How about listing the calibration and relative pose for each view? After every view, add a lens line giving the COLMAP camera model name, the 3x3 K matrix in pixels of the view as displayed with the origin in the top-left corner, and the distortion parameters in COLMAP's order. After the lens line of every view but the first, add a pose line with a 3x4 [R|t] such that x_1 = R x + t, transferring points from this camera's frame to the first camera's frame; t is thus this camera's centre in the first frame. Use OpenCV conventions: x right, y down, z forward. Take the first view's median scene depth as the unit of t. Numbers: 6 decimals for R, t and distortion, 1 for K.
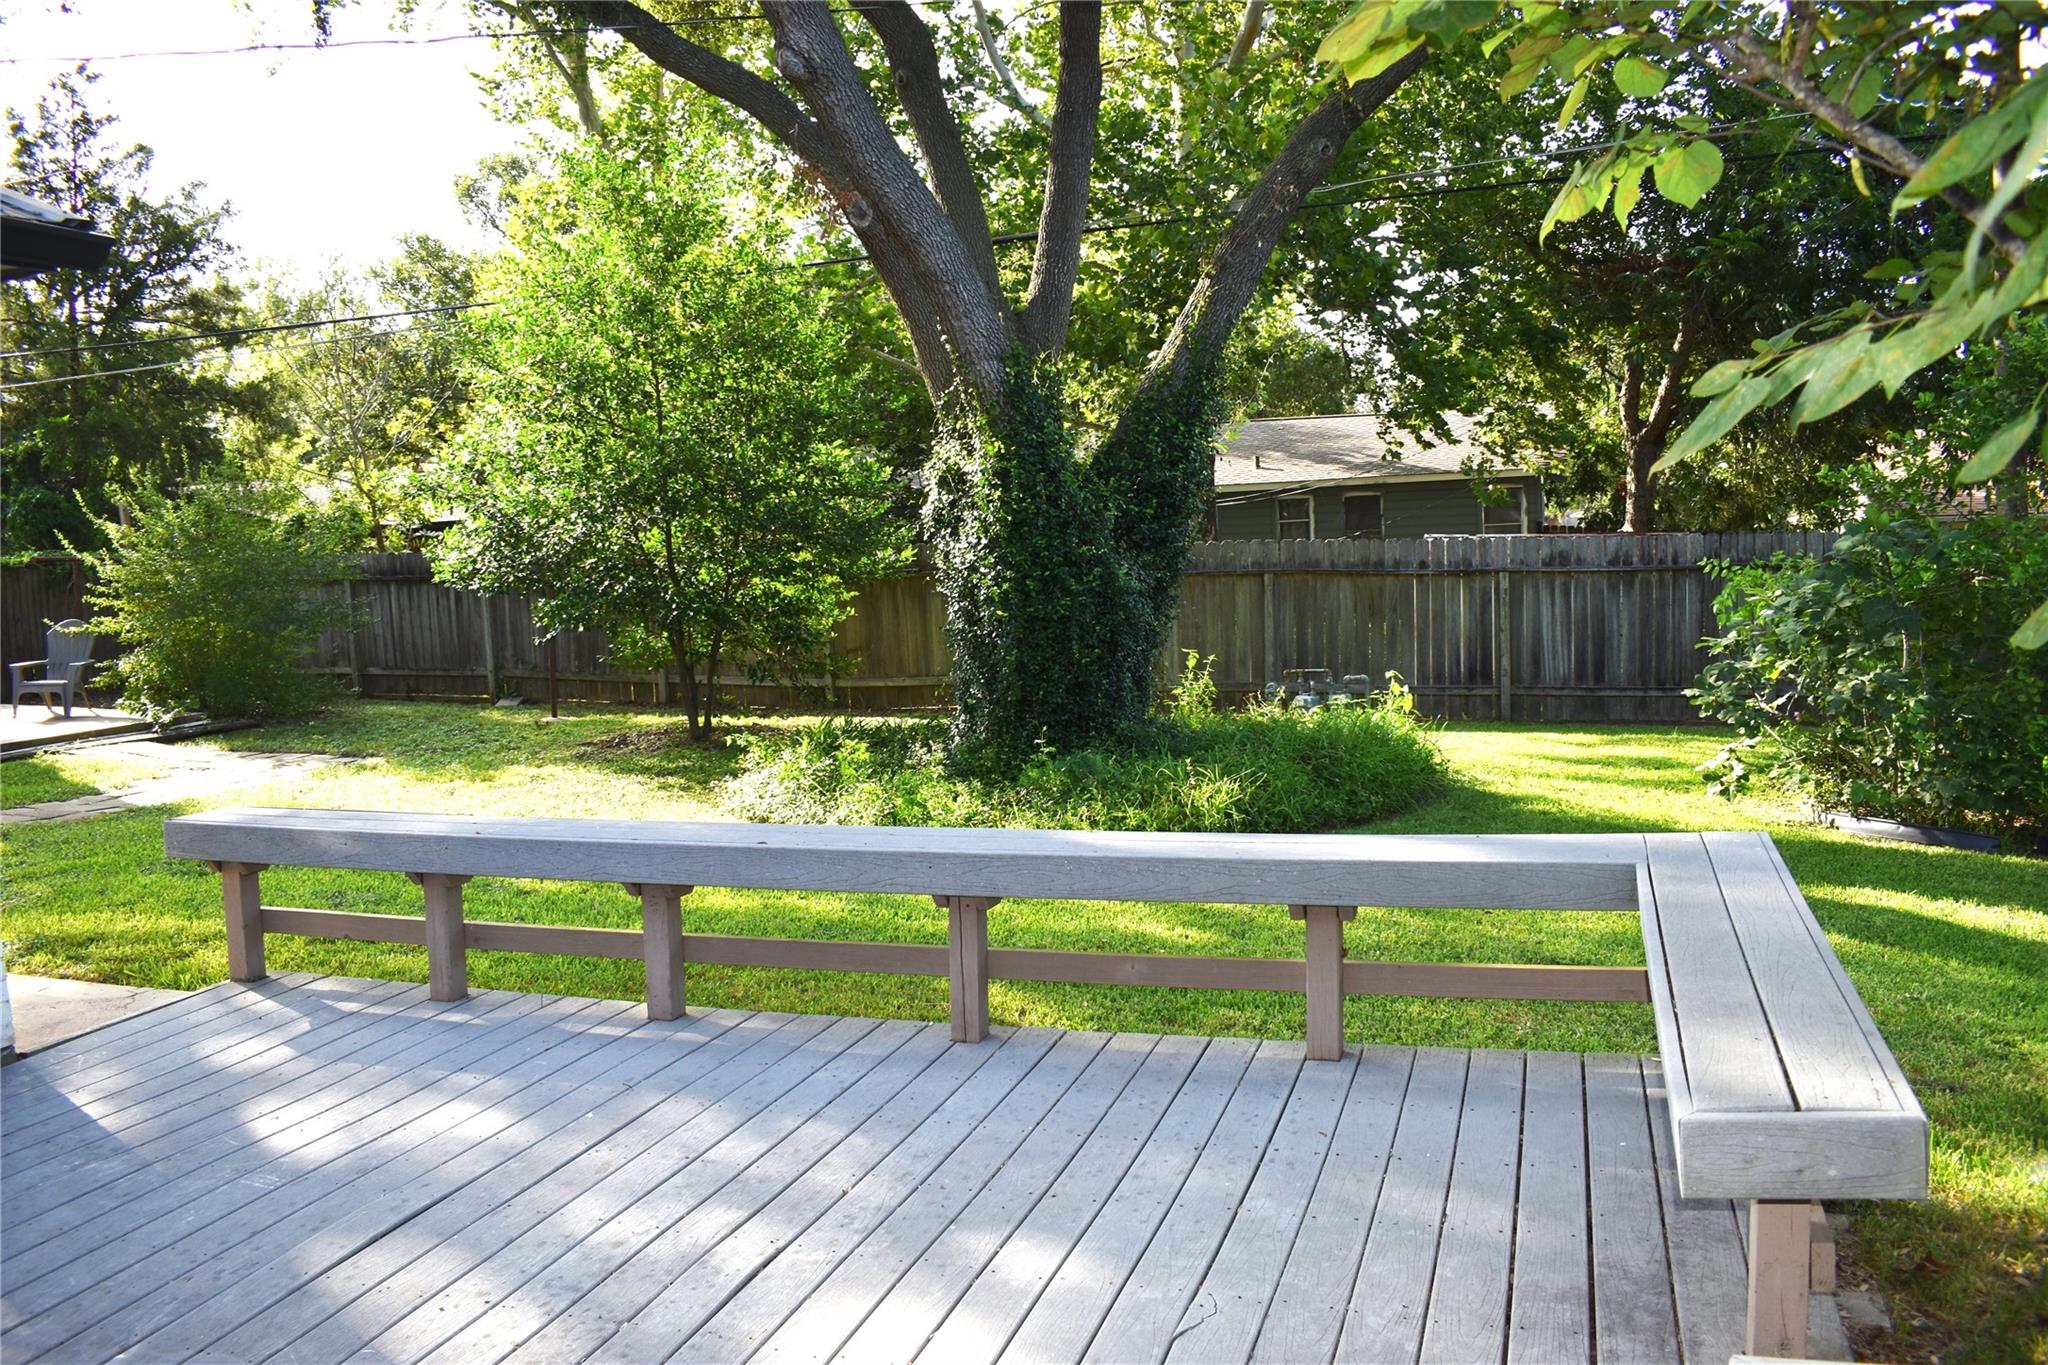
lens RADIAL K [[1623.9, 0, 1013.4], [0, 1623.9, 680.4], [0, 0, 1]] dist [-0.061121, -0.006086]
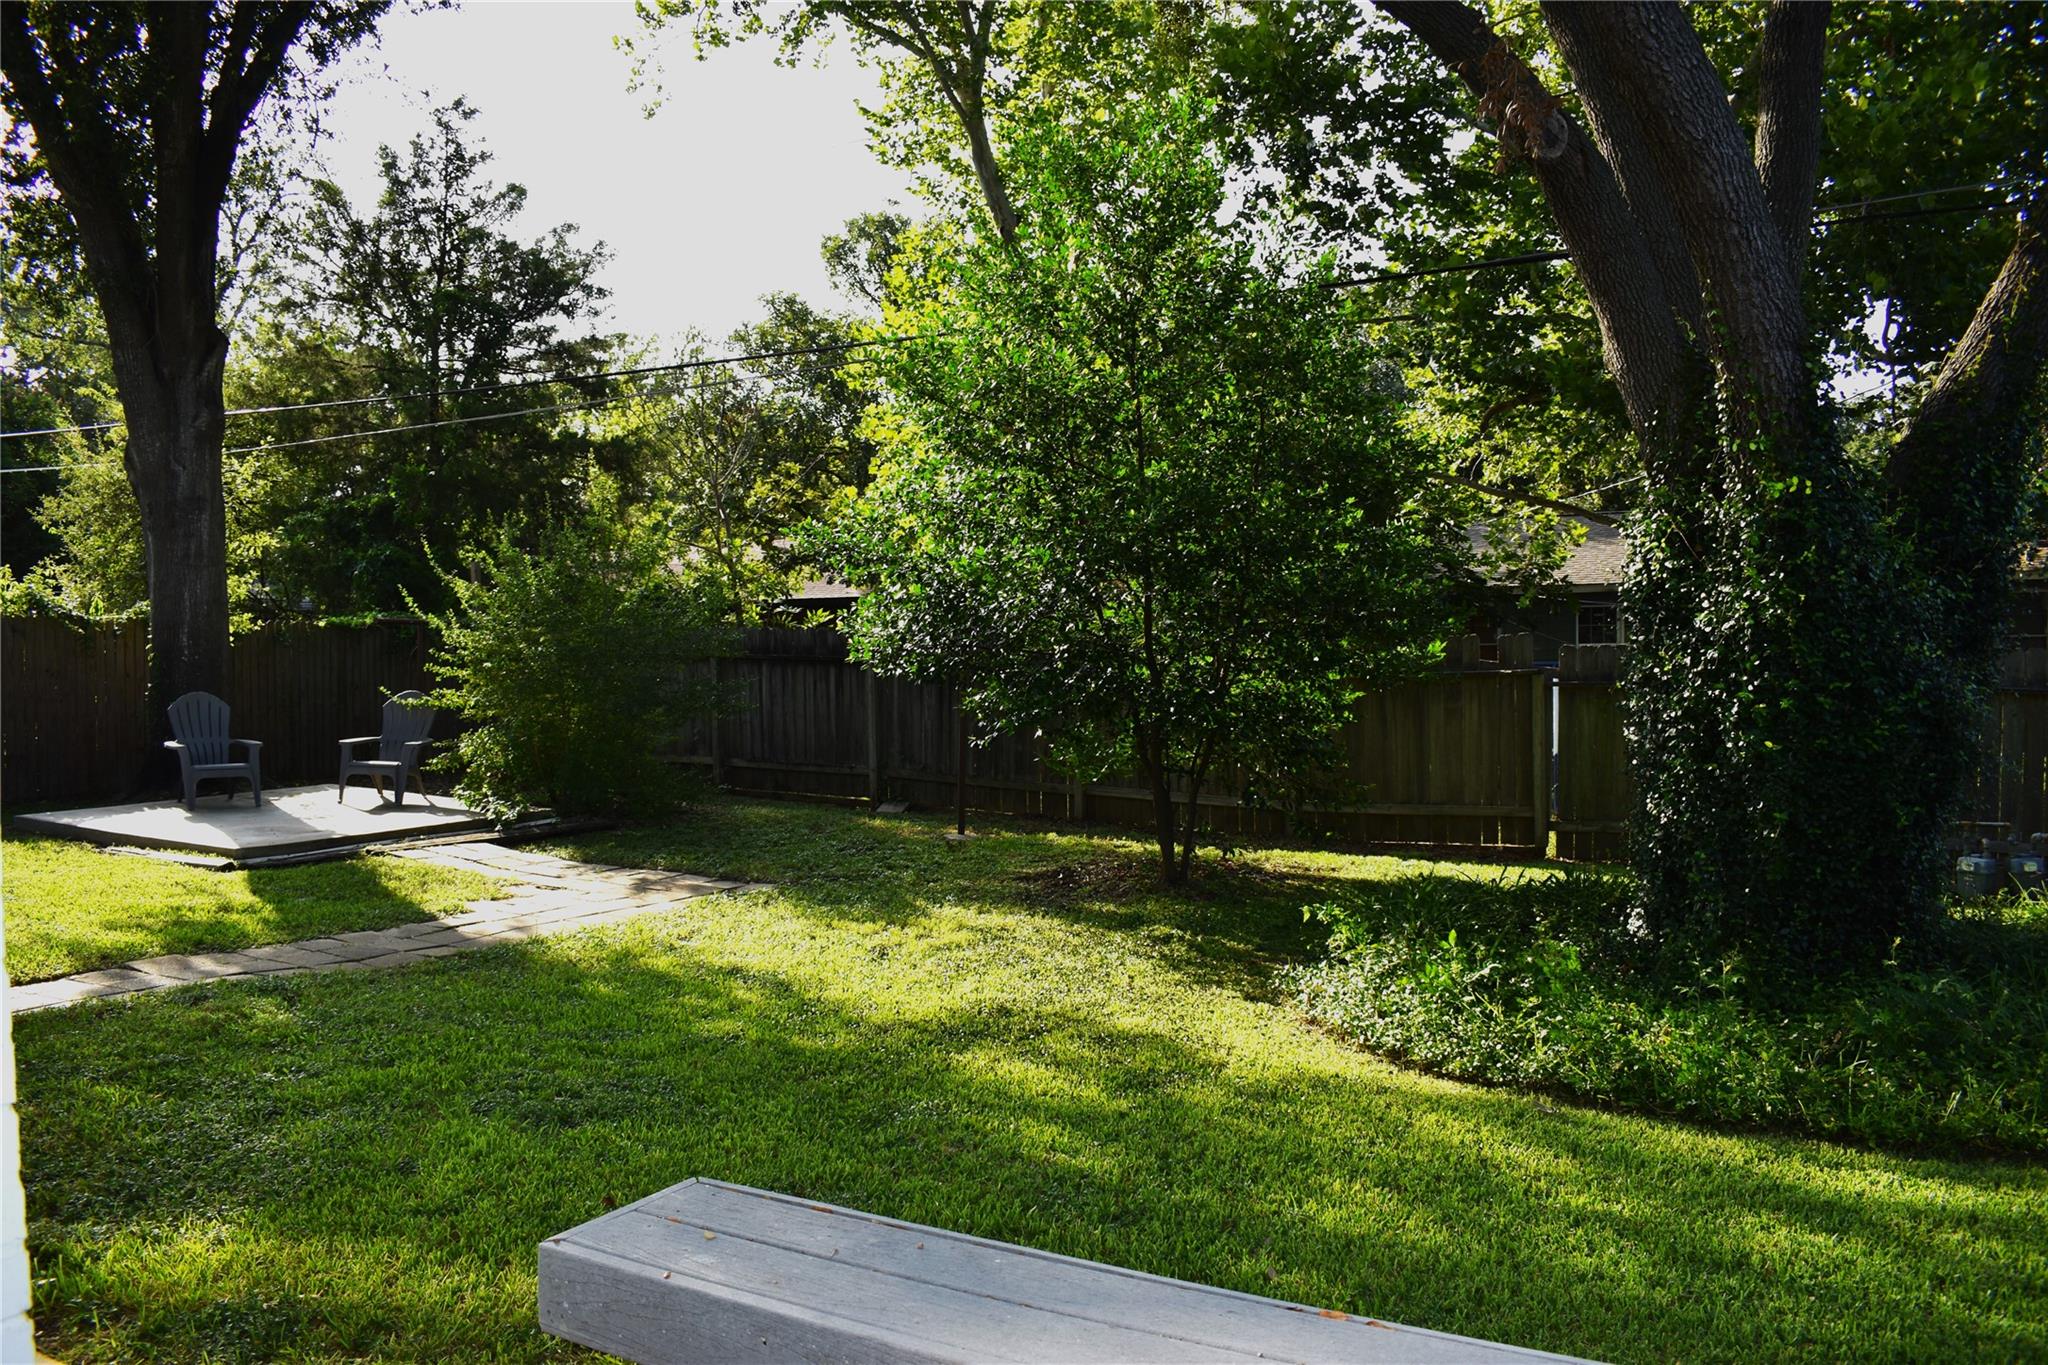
lens RADIAL K [[1623.9, 0, 1032.1], [0, 1623.9, 689.8], [0, 0, 1]] dist [-0.061121, -0.006086]
pose [[0.984424, 0.037131, -0.171843, -0.078051], [-0.046325, 0.997684, -0.049805, -0.007502], [0.169596, 0.056989, 0.983865, 0.138909]]
